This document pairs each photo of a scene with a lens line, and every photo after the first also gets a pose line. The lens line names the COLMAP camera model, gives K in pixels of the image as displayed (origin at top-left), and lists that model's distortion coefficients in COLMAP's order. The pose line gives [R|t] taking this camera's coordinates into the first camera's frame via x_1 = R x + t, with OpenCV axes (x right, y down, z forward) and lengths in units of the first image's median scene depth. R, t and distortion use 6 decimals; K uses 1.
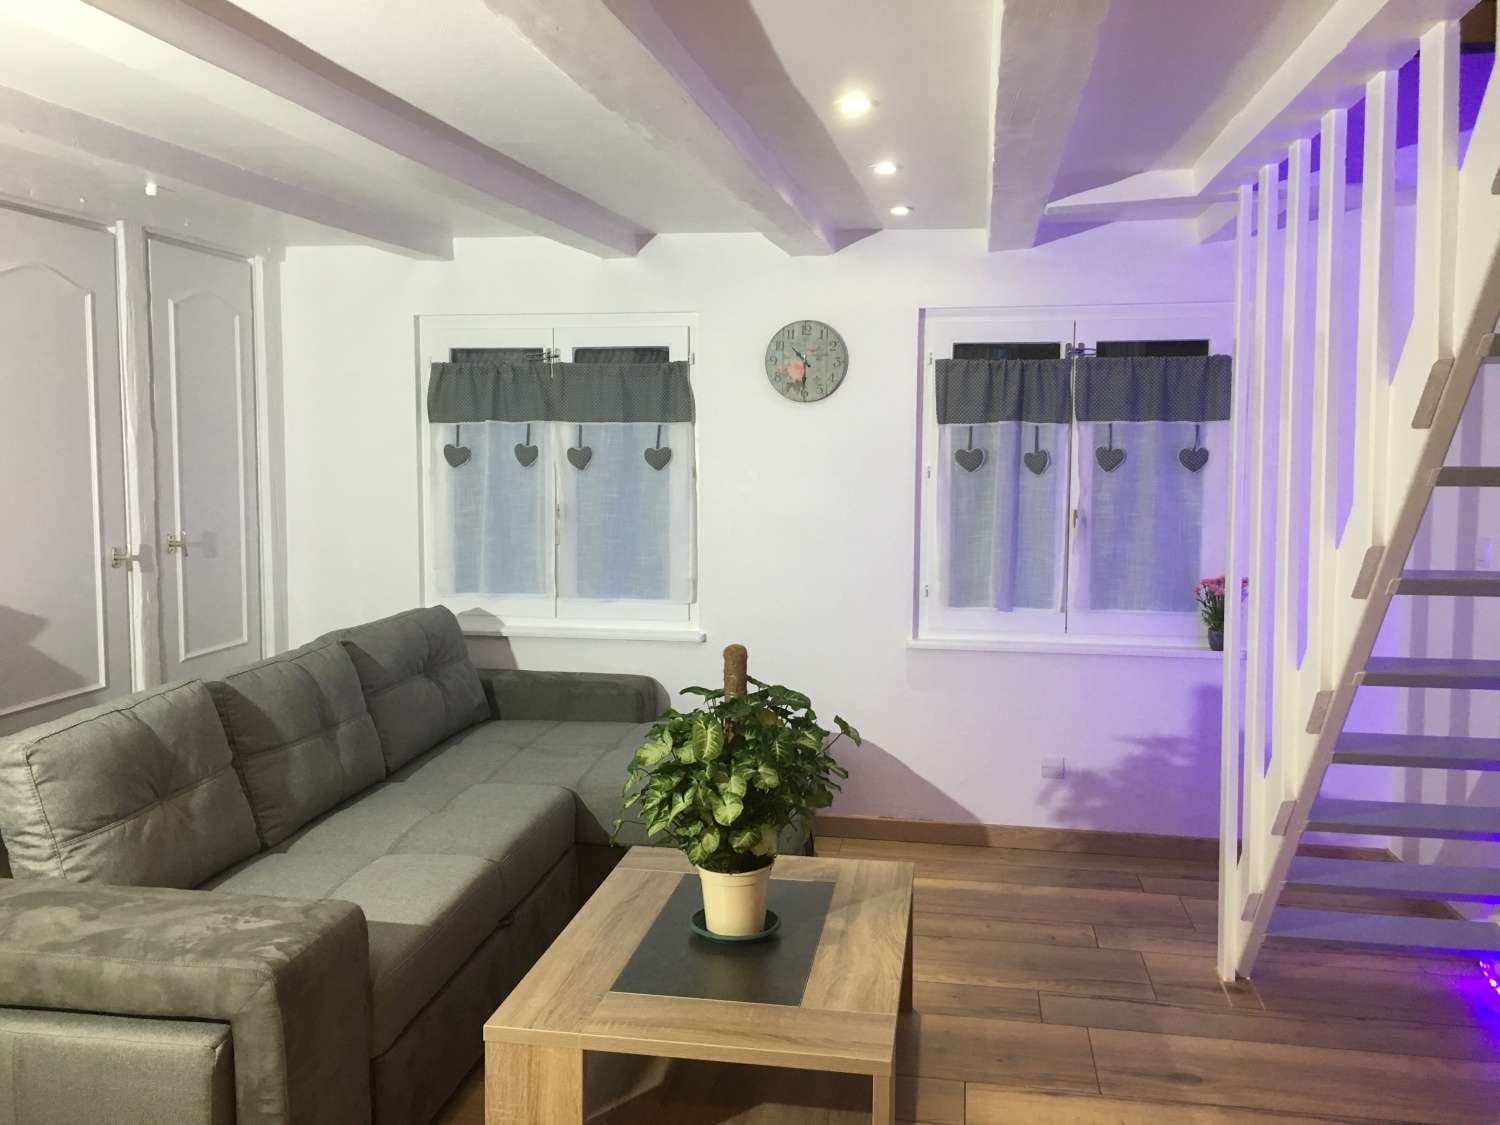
lens RADIAL K [[1288.9, 0, 750.0], [0, 1288.9, 562.5], [0, 0, 1]] dist [0.061390, -0.008993]
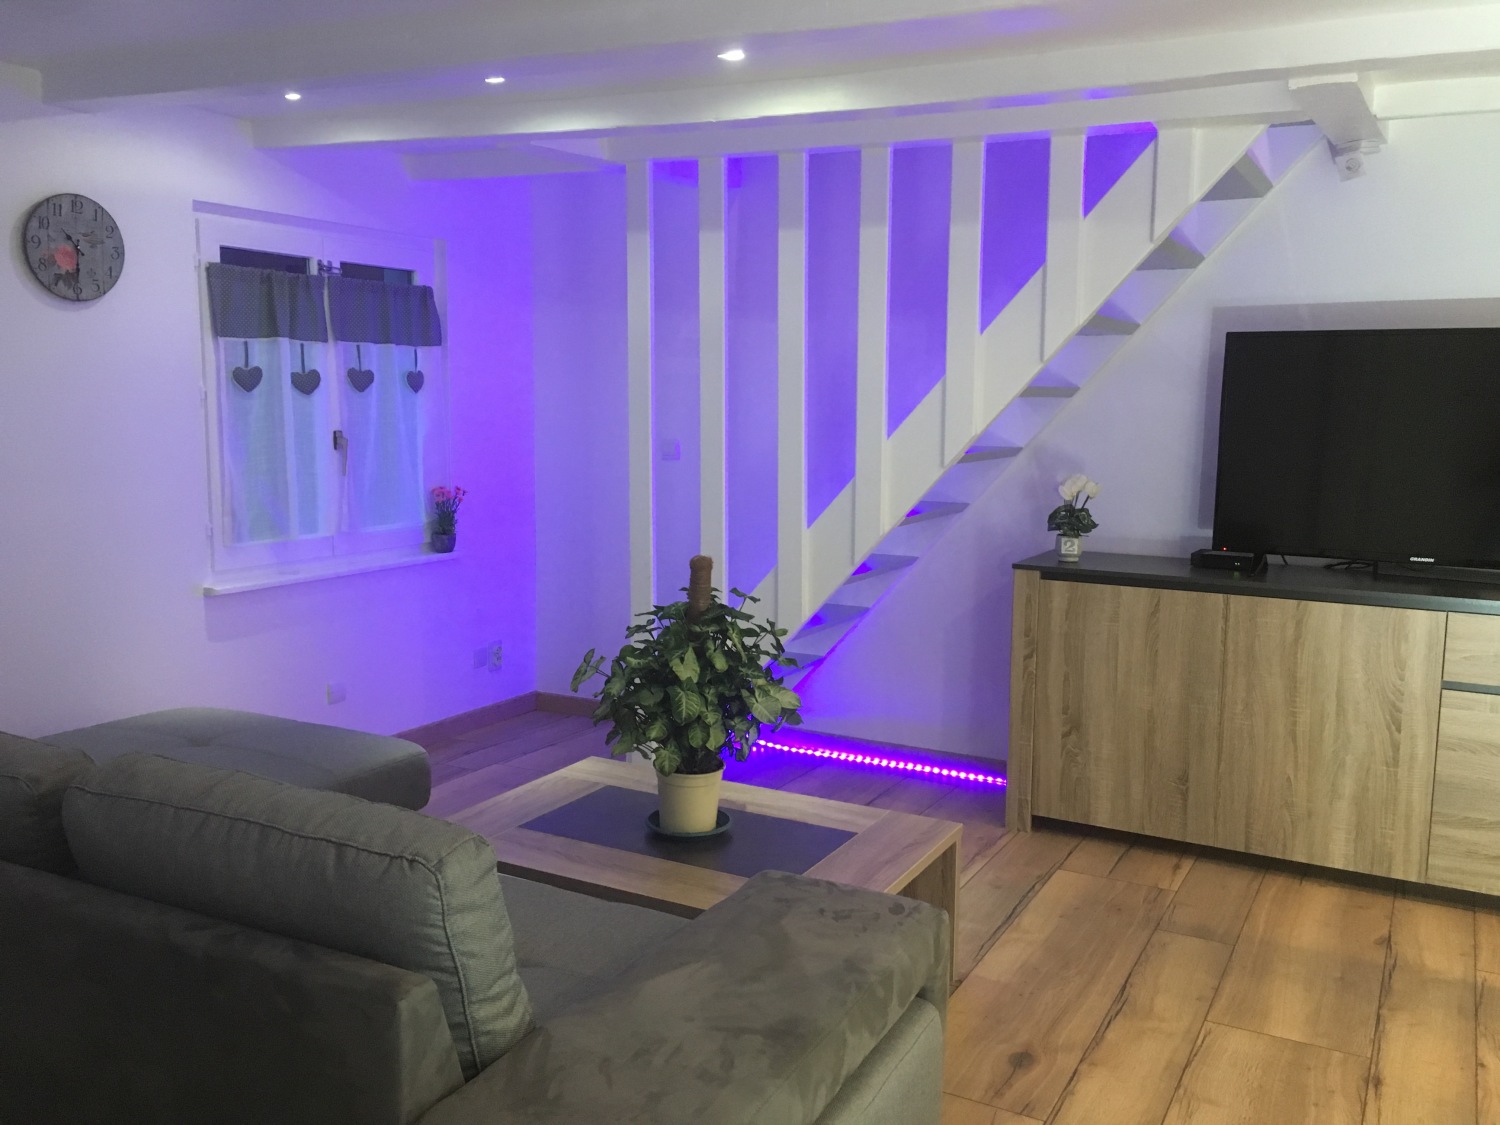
lens RADIAL K [[1287.8, 0, 748.4], [0, 1287.8, 573.7], [0, 0, 1]] dist [0.180662, -0.216900]
pose [[0.314151, -0.139338, 0.939092, -0.619247], [0.061731, 0.990076, 0.126252, -0.039479], [-0.947364, 0.018309, 0.319634, 0.375745]]
